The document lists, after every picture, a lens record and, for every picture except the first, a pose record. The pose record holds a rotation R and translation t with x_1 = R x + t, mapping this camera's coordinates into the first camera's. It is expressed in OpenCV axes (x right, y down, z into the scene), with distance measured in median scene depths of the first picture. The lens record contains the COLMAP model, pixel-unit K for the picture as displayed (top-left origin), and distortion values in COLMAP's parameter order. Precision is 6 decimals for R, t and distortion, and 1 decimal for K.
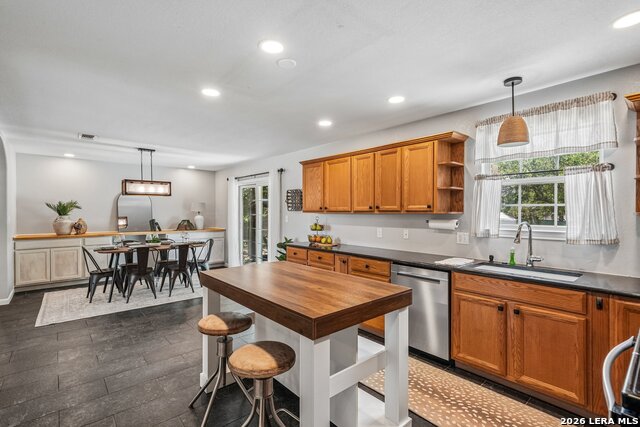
lens RADIAL K [[306.2, 0, 320.5], [0, 306.2, 211.7], [0, 0, 1]] dist [0.015386, 0.001588]
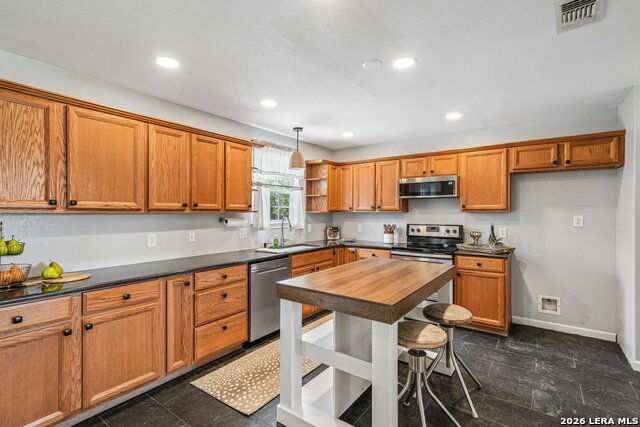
lens RADIAL K [[306.2, 0, 319.3], [0, 306.2, 213.3], [0, 0, 1]] dist [0.015386, 0.001588]
pose [[-0.220245, -0.007331, 0.975417, -0.472787], [-0.003712, 0.999971, 0.006677, 0.000342], [-0.975437, -0.002150, -0.220266, 0.616767]]
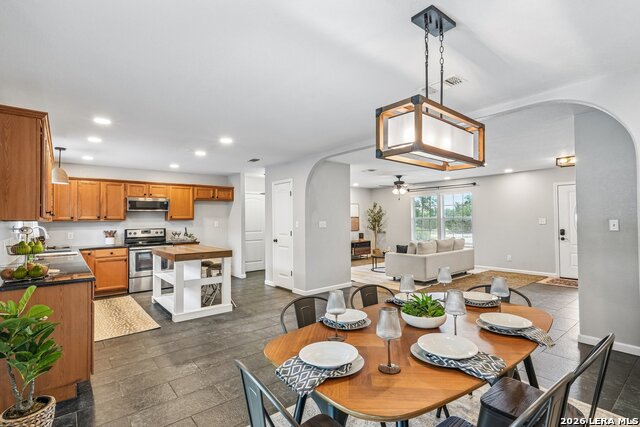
lens RADIAL K [[306.2, 0, 320.8], [0, 306.2, 214.3], [0, 0, 1]] dist [0.015386, 0.001588]
pose [[-0.999555, 0.006151, 0.029205, -0.478745], [0.005598, 0.999804, -0.018973, 0.003835], [-0.029315, -0.018801, -0.999393, 1.389456]]
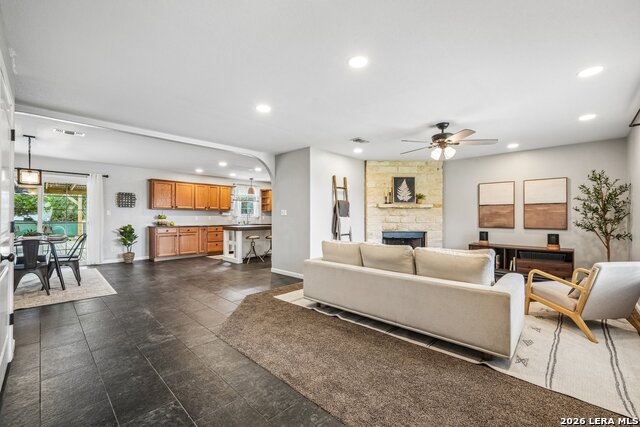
lens RADIAL K [[269.9, 0, 321.9], [0, 269.9, 214.7], [0, 0, 1]] dist [0.012384, 0.000125]
pose [[-0.101036, 0.000616, 0.994883, -1.542580], [-0.004285, 0.999990, -0.001054, 0.030832], [-0.994874, -0.004369, -0.101032, 0.208586]]
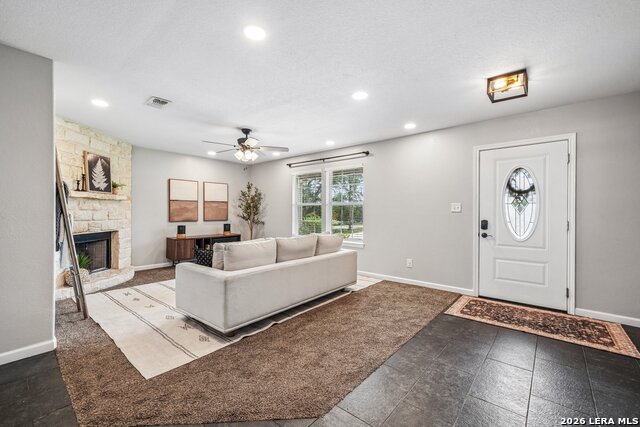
lens RADIAL K [[269.9, 0, 318.7], [0, 269.9, 212.2], [0, 0, 1]] dist [0.012384, 0.000125]
pose [[-0.989529, -0.009527, -0.144021, -0.939141], [-0.009603, 0.999954, -0.000161, 0.032443], [0.144016, 0.001224, -0.989575, 0.673169]]
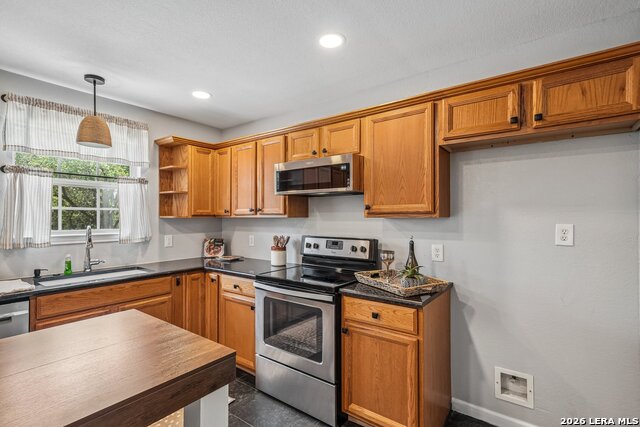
lens RADIAL K [[306.2, 0, 316.2], [0, 306.2, 216.1], [0, 0, 1]] dist [0.015386, 0.001588]
pose [[-0.196506, -0.000072, 0.980503, -0.224538], [-0.004249, 0.999991, -0.000778, -0.000075], [-0.980493, -0.004319, -0.196505, 0.255438]]
